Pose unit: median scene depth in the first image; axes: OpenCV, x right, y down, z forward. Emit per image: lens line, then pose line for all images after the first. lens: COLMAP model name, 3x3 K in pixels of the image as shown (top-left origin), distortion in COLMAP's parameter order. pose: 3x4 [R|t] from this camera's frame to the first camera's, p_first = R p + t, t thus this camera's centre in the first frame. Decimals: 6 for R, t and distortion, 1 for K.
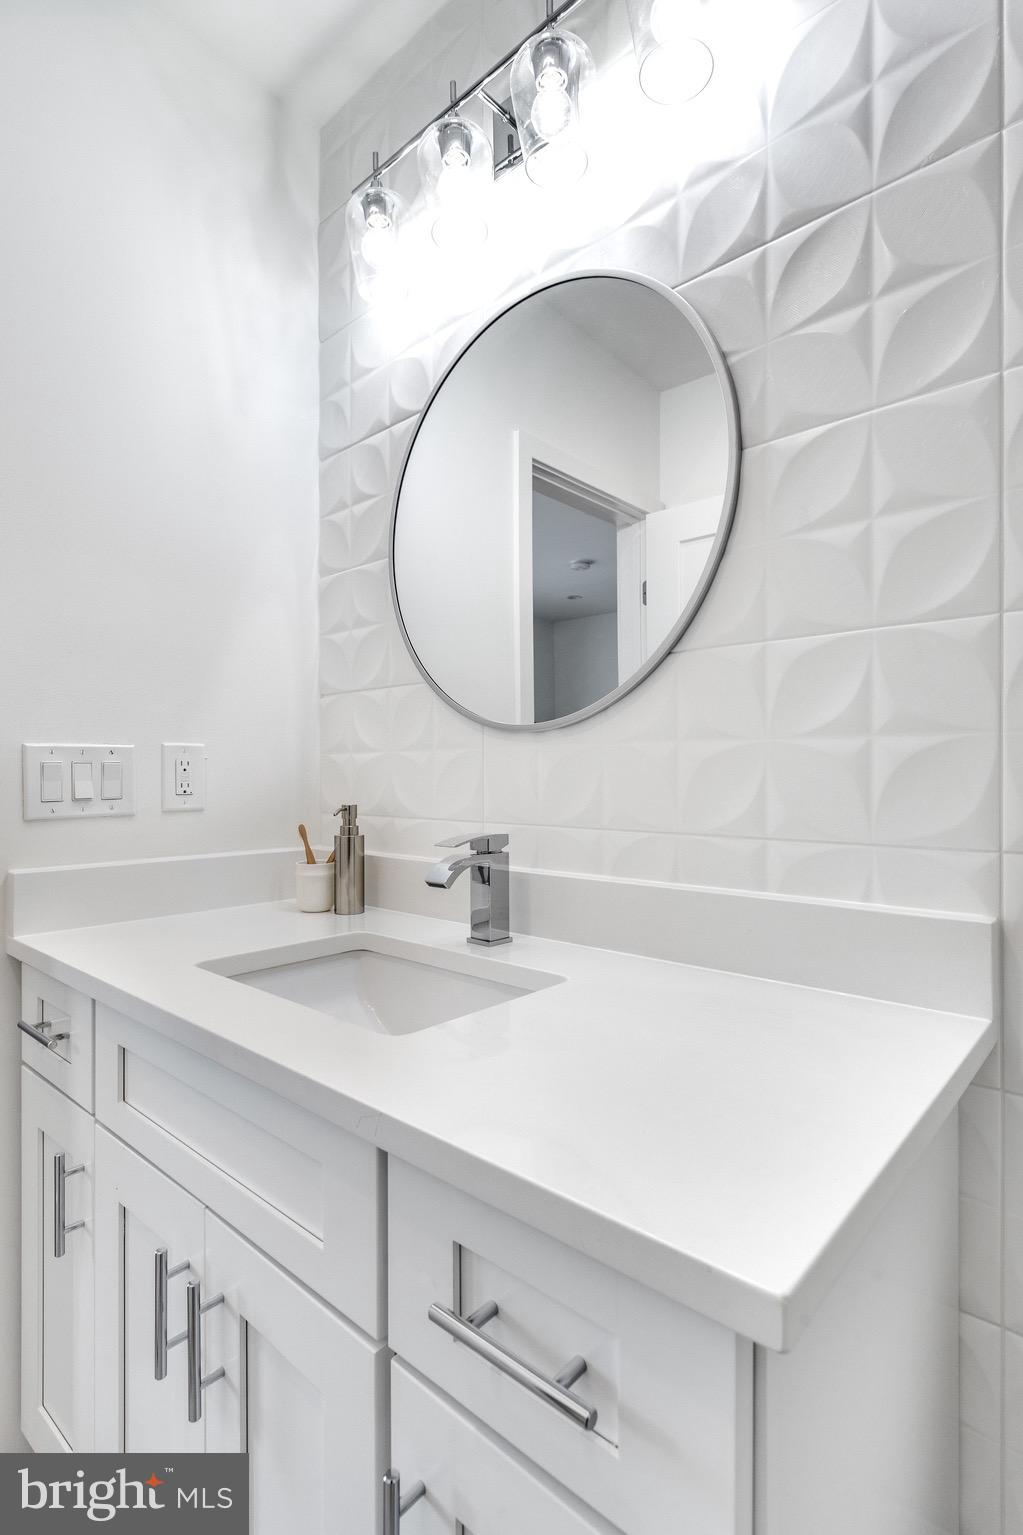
lens RADIAL K [[766.9, 0, 510.4], [0, 766.9, 784.8], [0, 0, 1]] dist [0.012424, 0.000595]
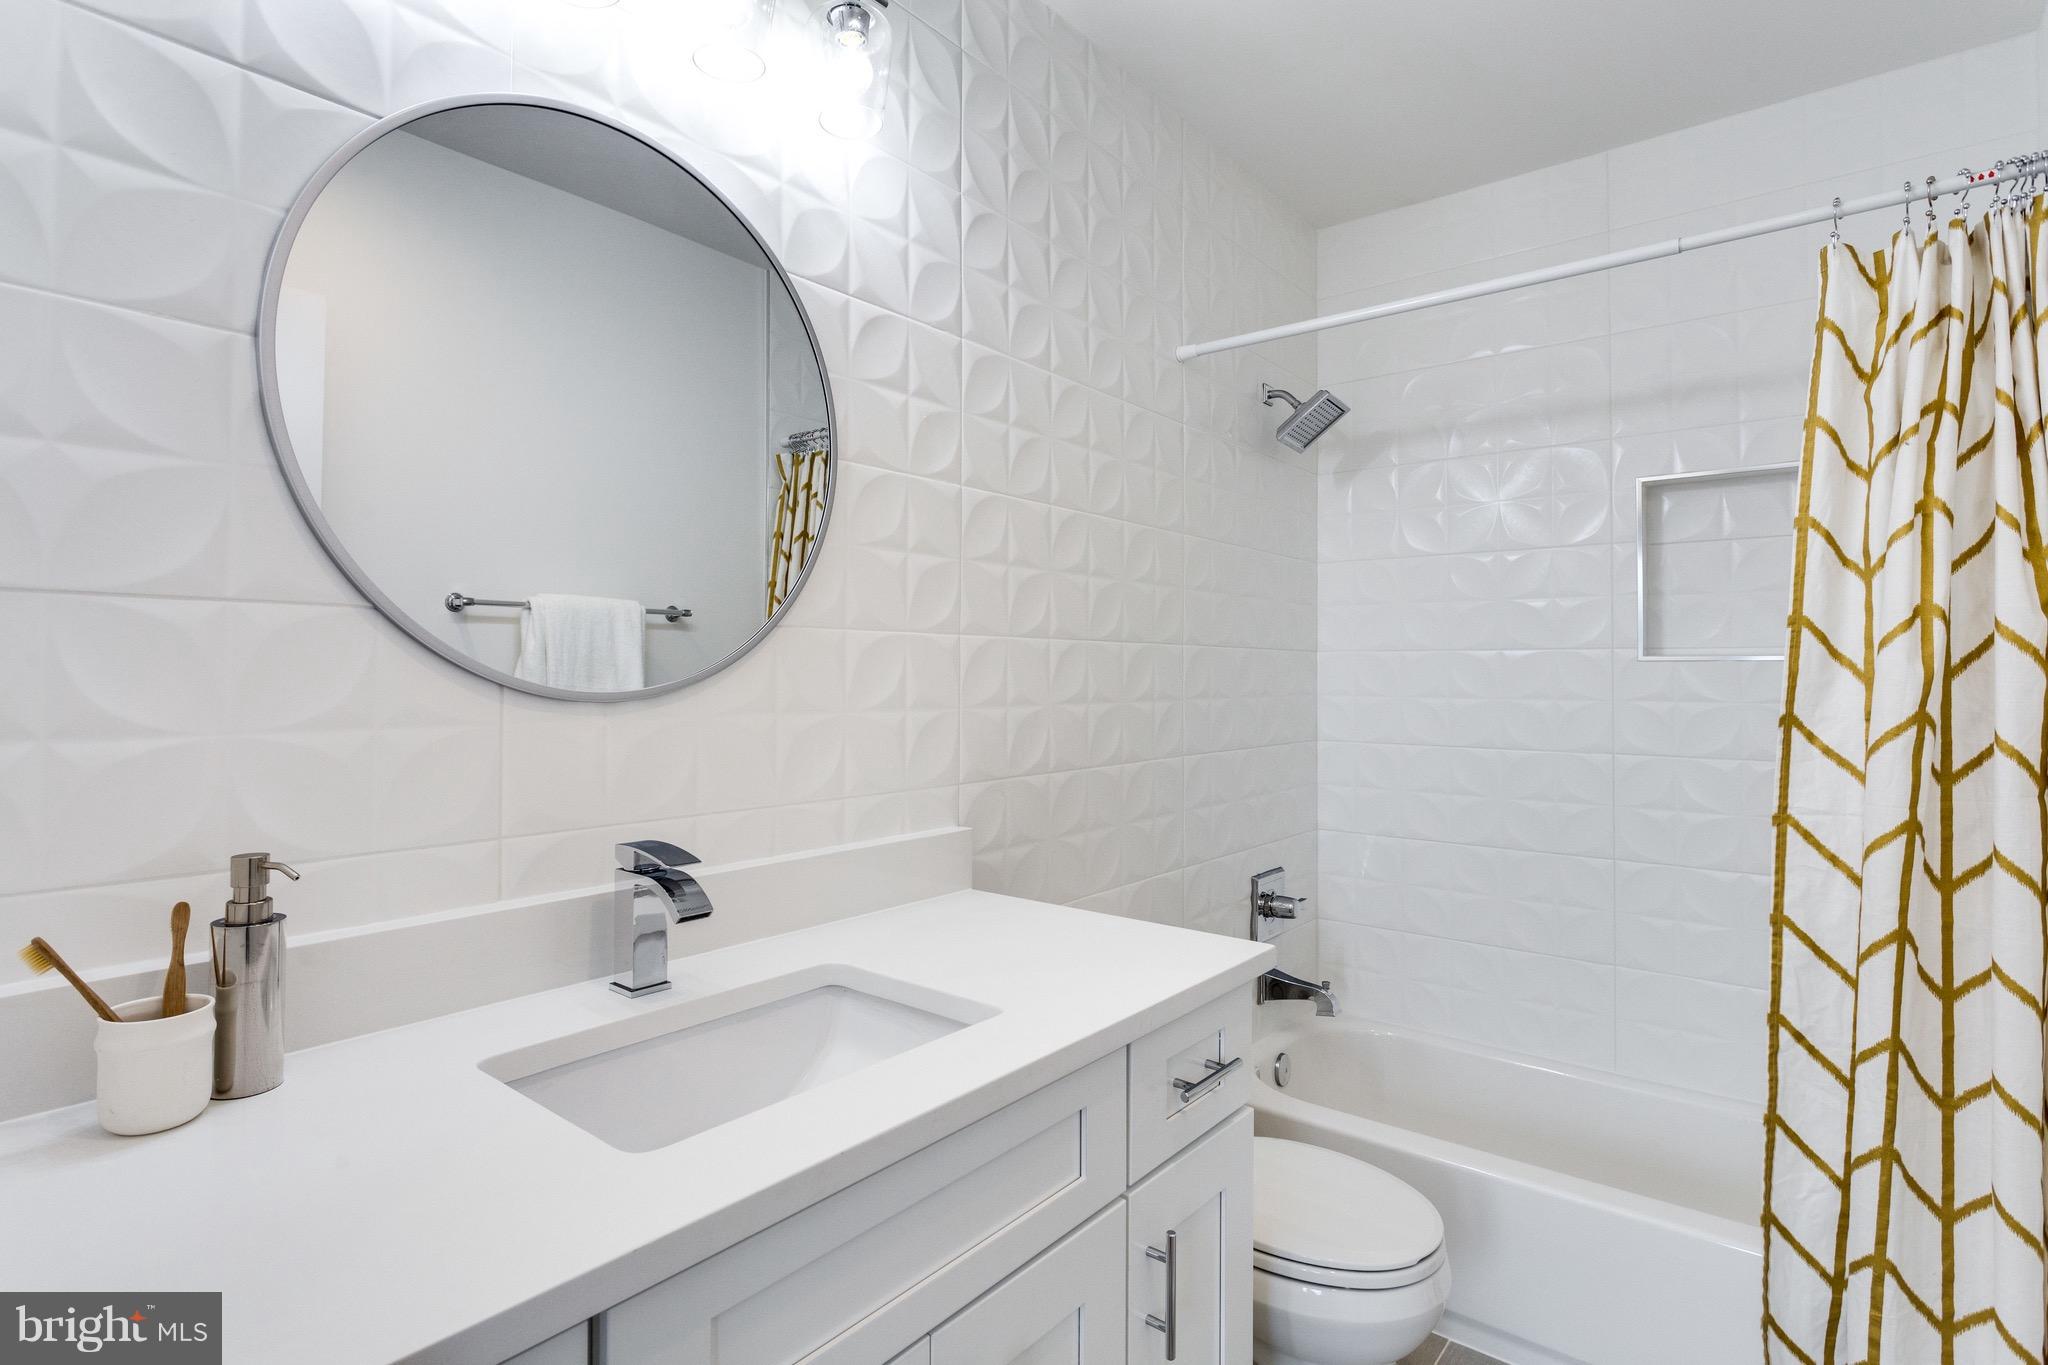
lens RADIAL K [[1023.2, 0, 1024.0], [0, 1023.2, 682.5], [0, 0, 1]] dist [0.012424, 0.000595]
pose [[-0.049692, -0.003275, 0.998759, -1.225586], [0.013045, 0.999907, 0.003928, -0.106772], [-0.998679, 0.013224, -0.049644, 0.798344]]
